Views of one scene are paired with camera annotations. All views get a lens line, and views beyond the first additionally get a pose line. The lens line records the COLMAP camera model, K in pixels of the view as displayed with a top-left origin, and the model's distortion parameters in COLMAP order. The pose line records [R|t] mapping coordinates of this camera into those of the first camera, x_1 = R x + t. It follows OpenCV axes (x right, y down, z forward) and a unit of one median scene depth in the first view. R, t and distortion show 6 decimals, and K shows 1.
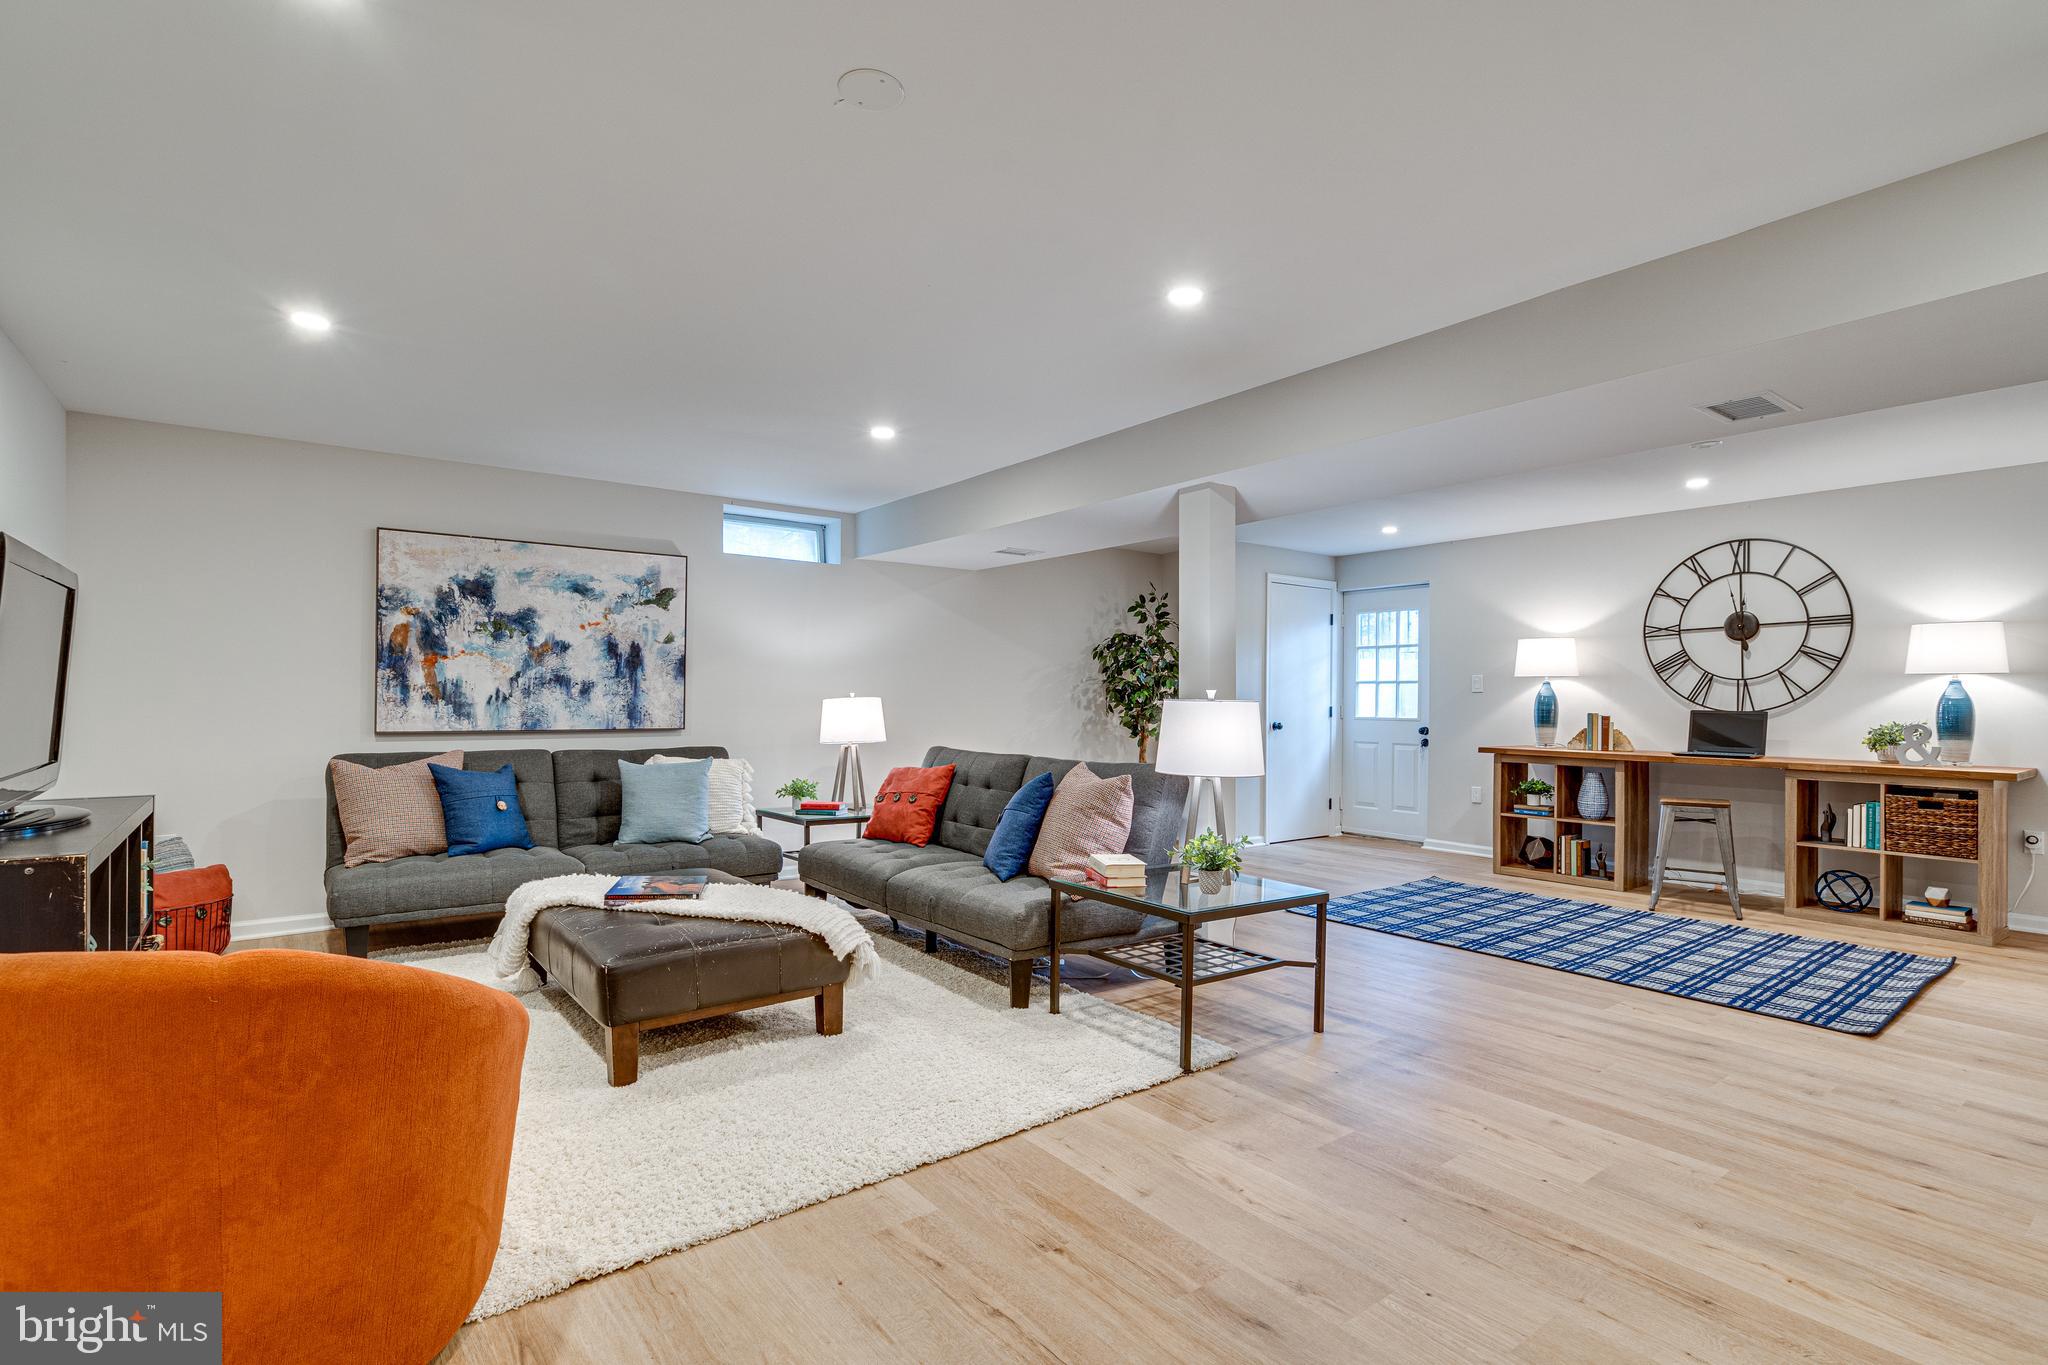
lens RADIAL K [[958.5, 0, 988.5], [0, 958.5, 699.8], [0, 0, 1]] dist [-0.004187, 0.001180]
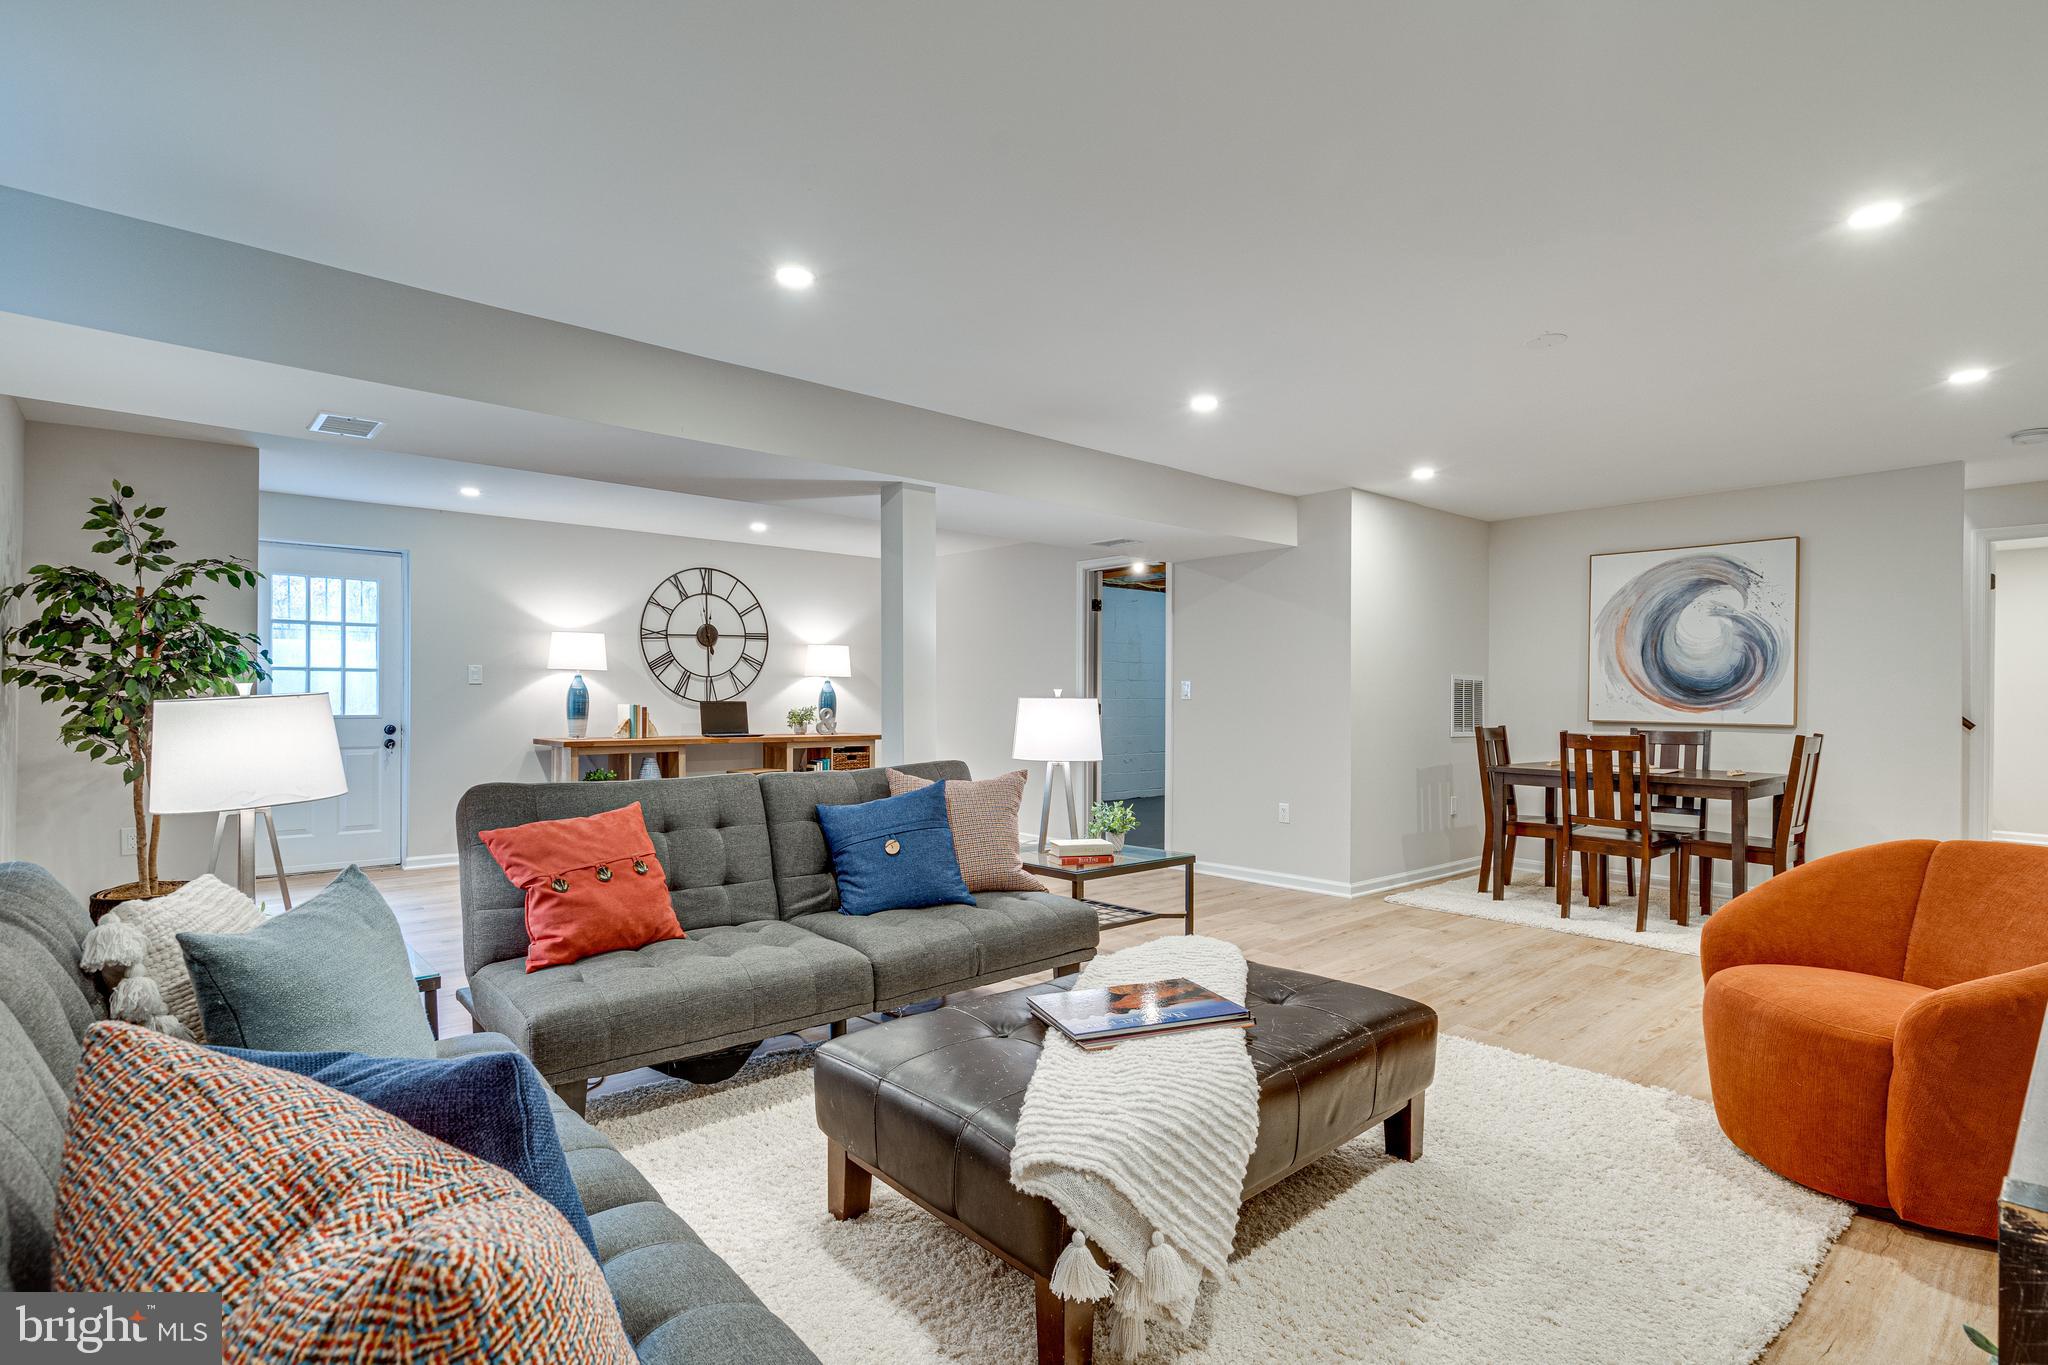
lens RADIAL K [[958.5, 0, 1077.7], [0, 958.5, 702.2], [0, 0, 1]] dist [-0.004187, 0.001180]
pose [[-0.107390, -0.014637, 0.994109, -0.633495], [-0.005656, 0.999884, 0.014111, -0.008807], [-0.994201, -0.004107, -0.107460, 0.732473]]
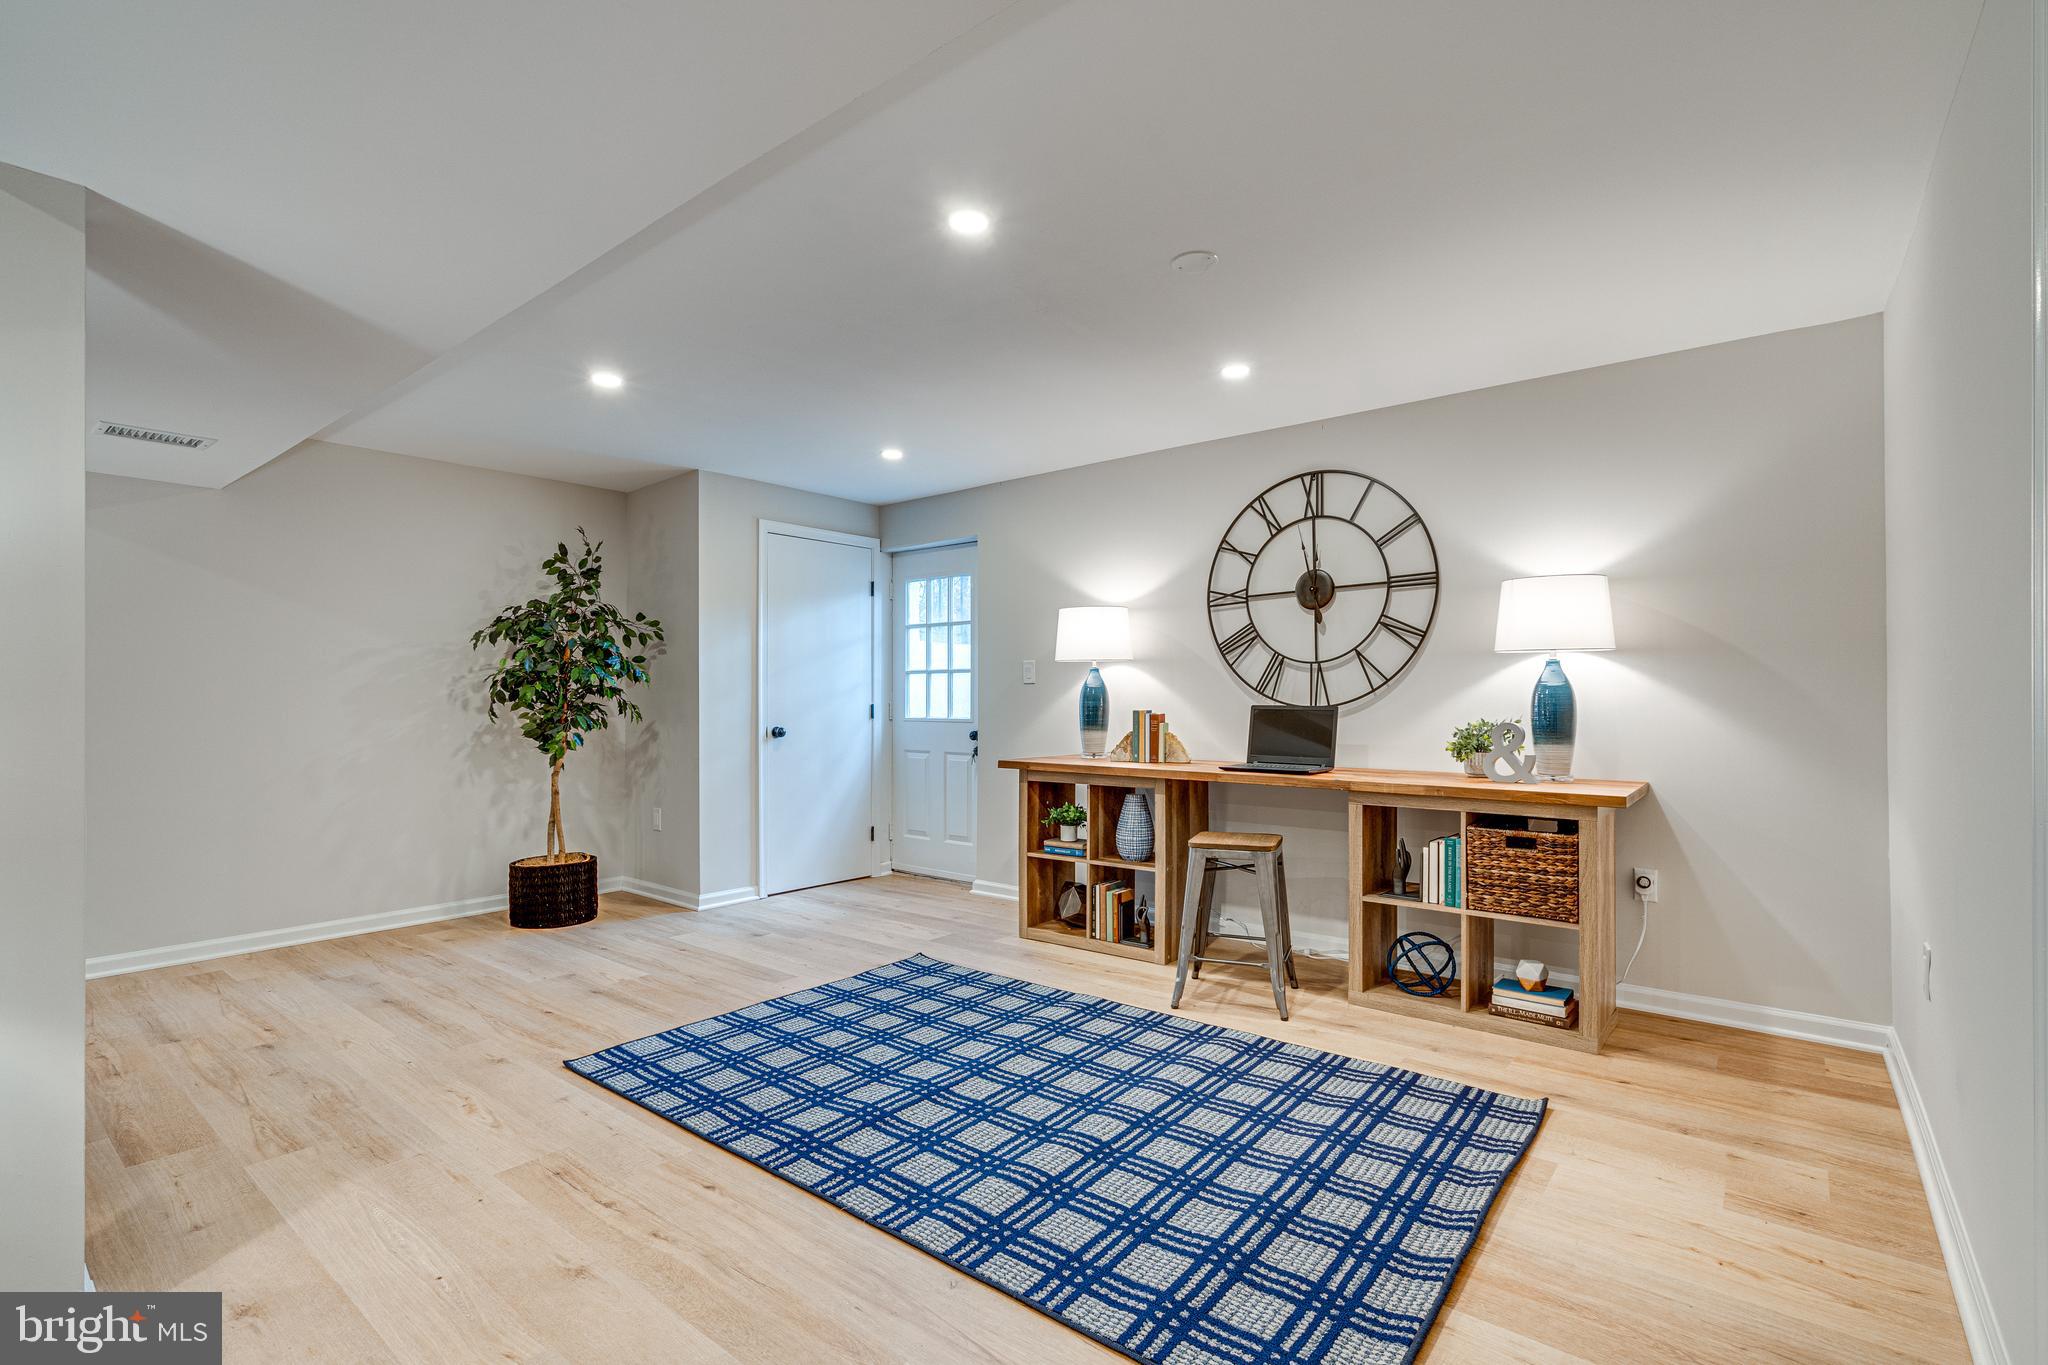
lens RADIAL K [[946.8, 0, 978.9], [0, 946.8, 700.0], [0, 0, 1]] dist [-0.013870, 0.007236]
pose [[0.975069, -0.008876, 0.221725, 0.428011], [0.008549, 0.999960, 0.002434, 0.003936], [-0.221738, -0.000477, 0.975106, 0.400389]]
